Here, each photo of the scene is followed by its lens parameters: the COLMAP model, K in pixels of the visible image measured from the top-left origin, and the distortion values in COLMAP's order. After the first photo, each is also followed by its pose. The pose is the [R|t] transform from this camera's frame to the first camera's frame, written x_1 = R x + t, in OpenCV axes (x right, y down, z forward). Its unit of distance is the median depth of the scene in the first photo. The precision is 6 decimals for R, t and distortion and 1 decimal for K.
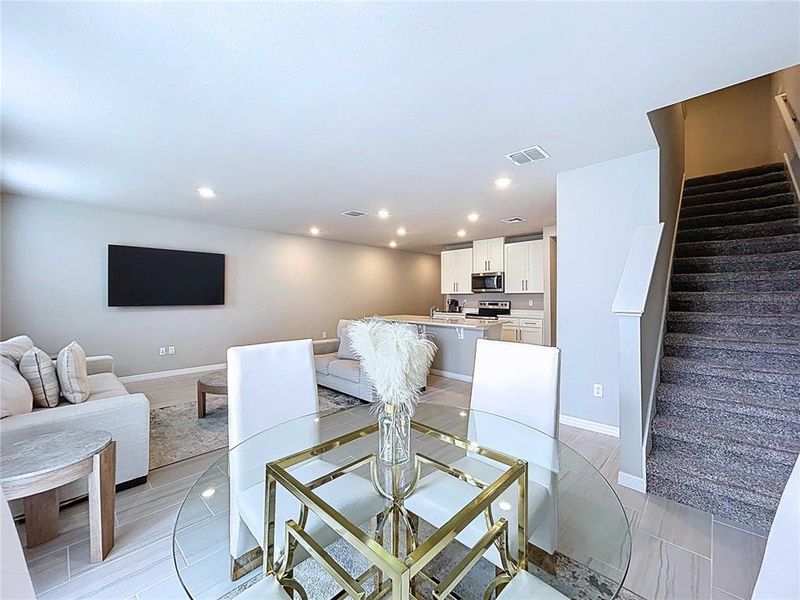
lens RADIAL K [[328.8, 0, 398.0], [0, 328.8, 295.3], [0, 0, 1]] dist [0.000766, -0.000494]
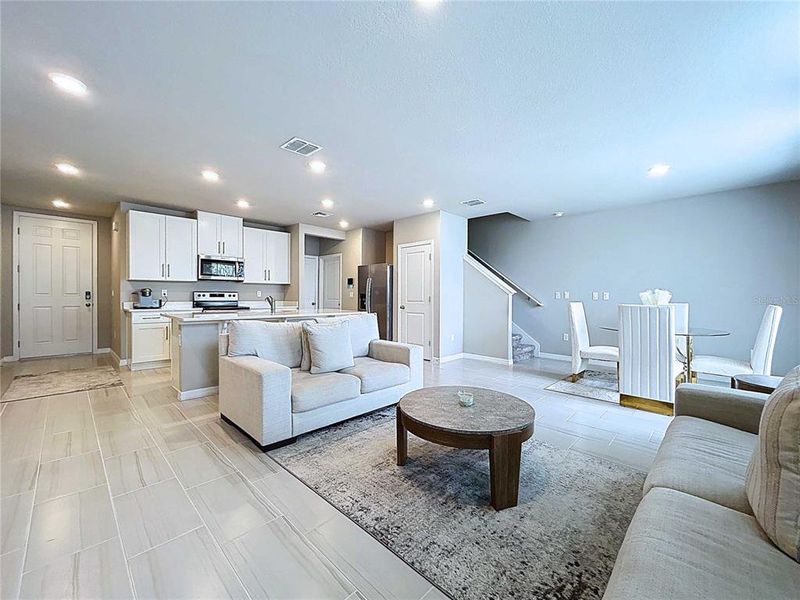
lens RADIAL K [[327.1, 0, 398.6], [0, 327.1, 297.1], [0, 0, 1]] dist [-0.001172, 0.000381]
pose [[0.002011, -0.003573, 0.999992, -1.080845], [-0.007741, 0.999964, 0.003589, 0.051694], [-0.999968, -0.007748, 0.001983, 1.152029]]
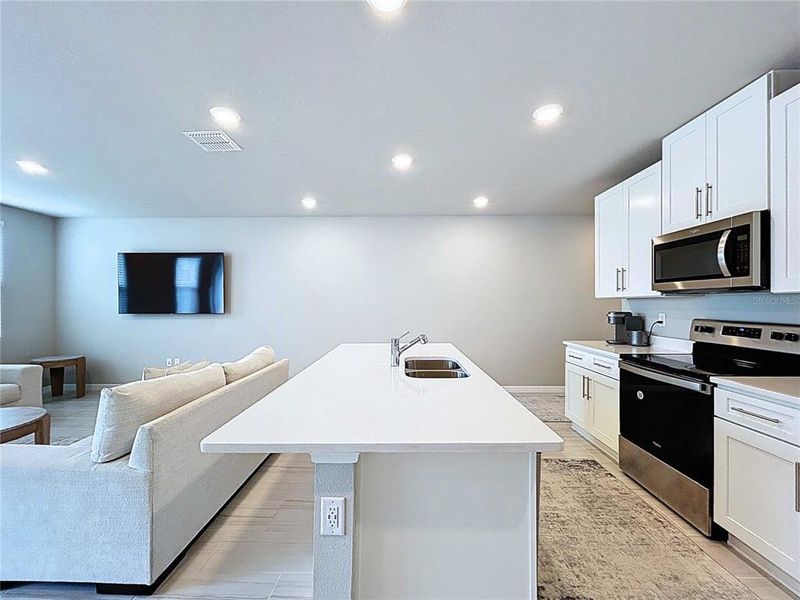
lens RADIAL K [[336.0, 0, 398.0], [0, 336.0, 303.9], [0, 0, 1]] dist [0.000302, -0.000222]
pose [[0.681994, 0.002335, -0.731354, 0.626459], [0.001473, 0.999988, 0.004567, 0.000482], [0.731356, -0.004192, 0.681983, 1.210443]]
